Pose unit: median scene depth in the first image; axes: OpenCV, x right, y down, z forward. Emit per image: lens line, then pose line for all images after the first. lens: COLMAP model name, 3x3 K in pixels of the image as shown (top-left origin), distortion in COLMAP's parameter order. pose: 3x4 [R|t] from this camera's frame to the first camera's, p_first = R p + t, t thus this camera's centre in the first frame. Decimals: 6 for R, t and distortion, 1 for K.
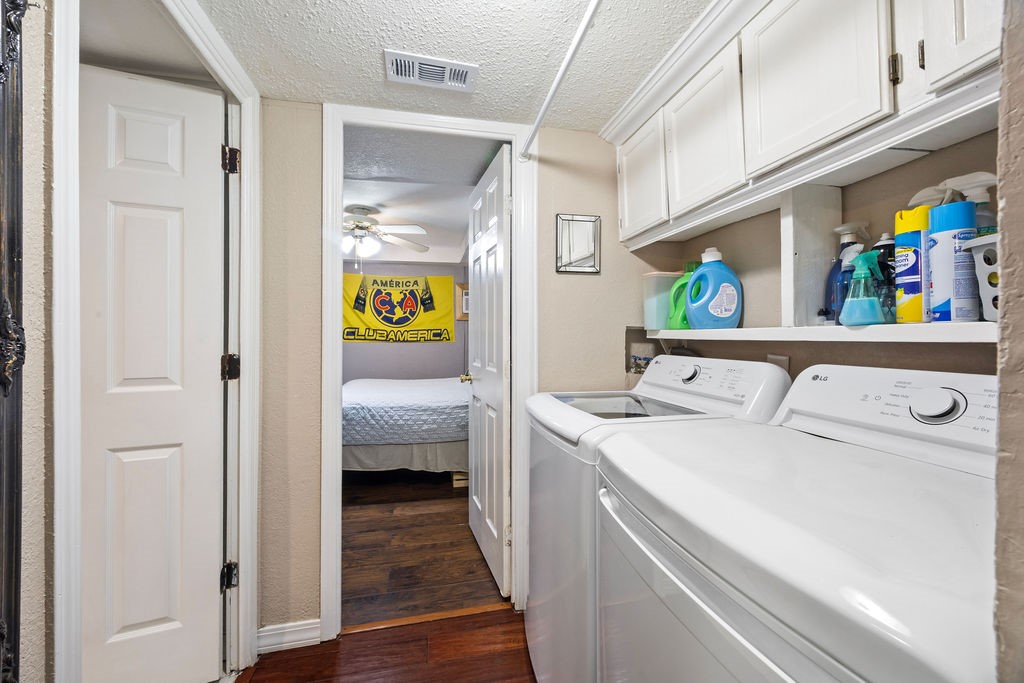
lens RADIAL K [[389.2, 0, 510.0], [0, 389.2, 335.5], [0, 0, 1]] dist [-0.002791, -0.000355]
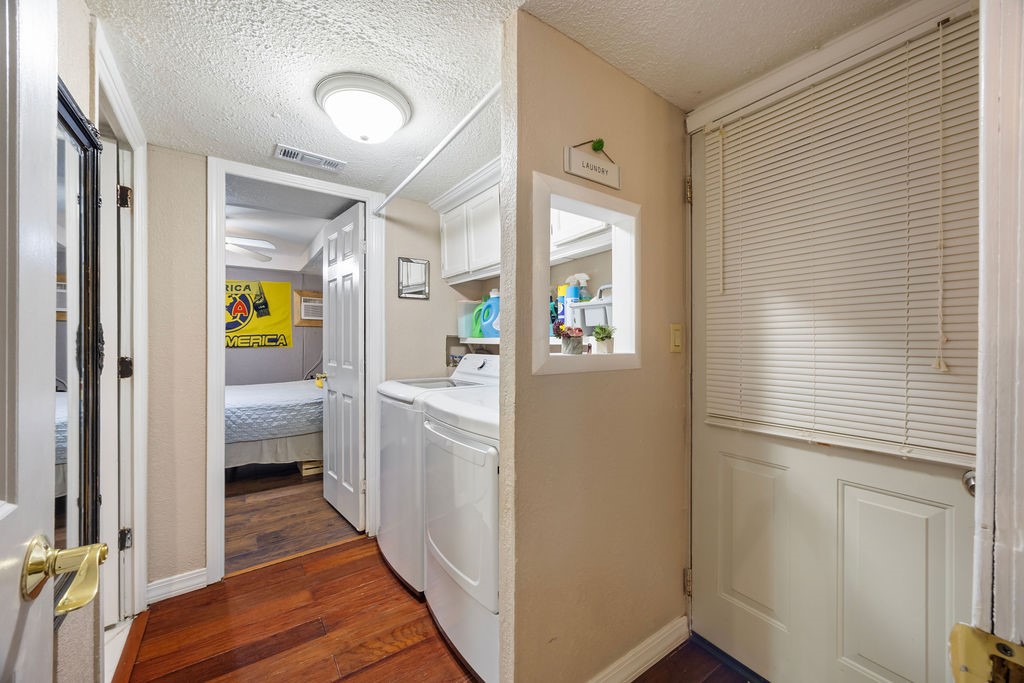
lens RADIAL K [[389.2, 0, 507.7], [0, 389.2, 341.4], [0, 0, 1]] dist [-0.002791, -0.000355]
pose [[0.919073, -0.000842, 0.394087, -0.050850], [-0.000004, 0.999998, 0.002146, -0.001893], [-0.394088, -0.001974, 0.919071, -0.313535]]
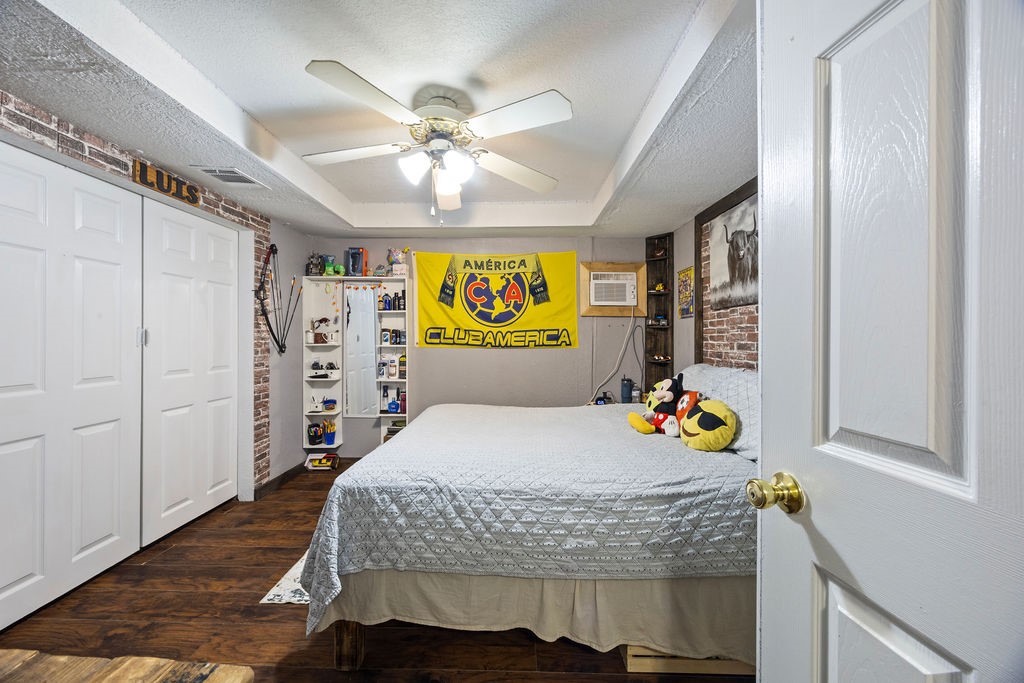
lens RADIAL K [[389.2, 0, 513.6], [0, 389.2, 340.8], [0, 0, 1]] dist [-0.002791, -0.000355]
pose [[0.976117, 0.002986, -0.217227, -0.209316], [-0.001847, 0.999983, 0.005445, 0.000657], [0.217239, -0.004914, 0.976106, 0.620685]]
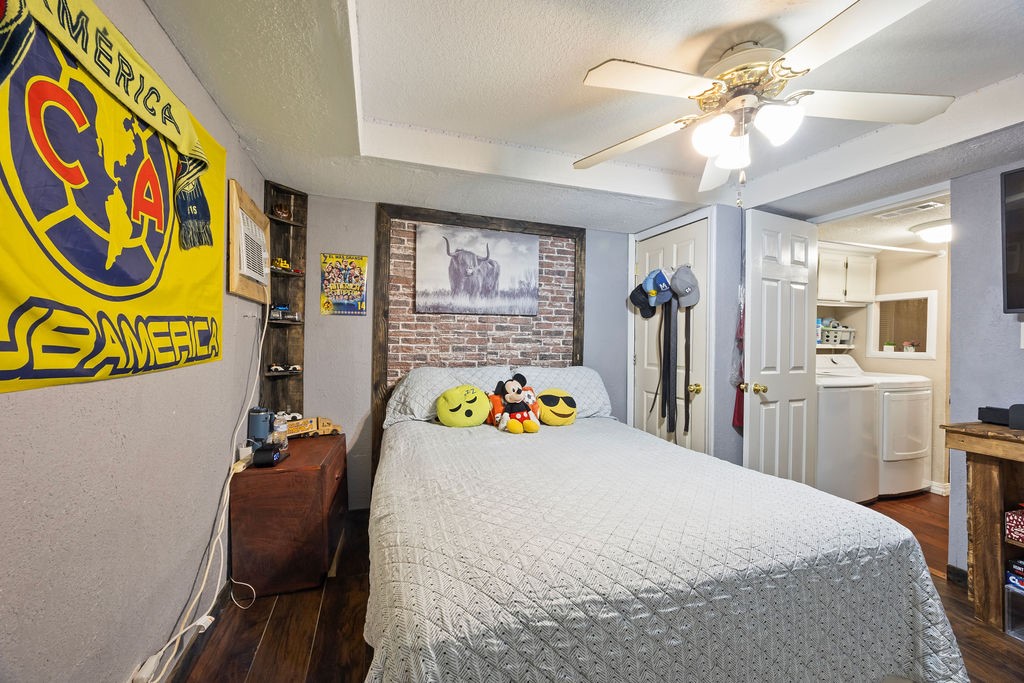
lens RADIAL K [[389.2, 0, 506.0], [0, 389.2, 340.2], [0, 0, 1]] dist [-0.002791, -0.000355]
pose [[-0.102537, -0.000662, 0.994729, -0.969693], [-0.016168, 0.999869, -0.001002, -0.006569], [-0.994598, -0.016186, -0.102534, 1.617045]]
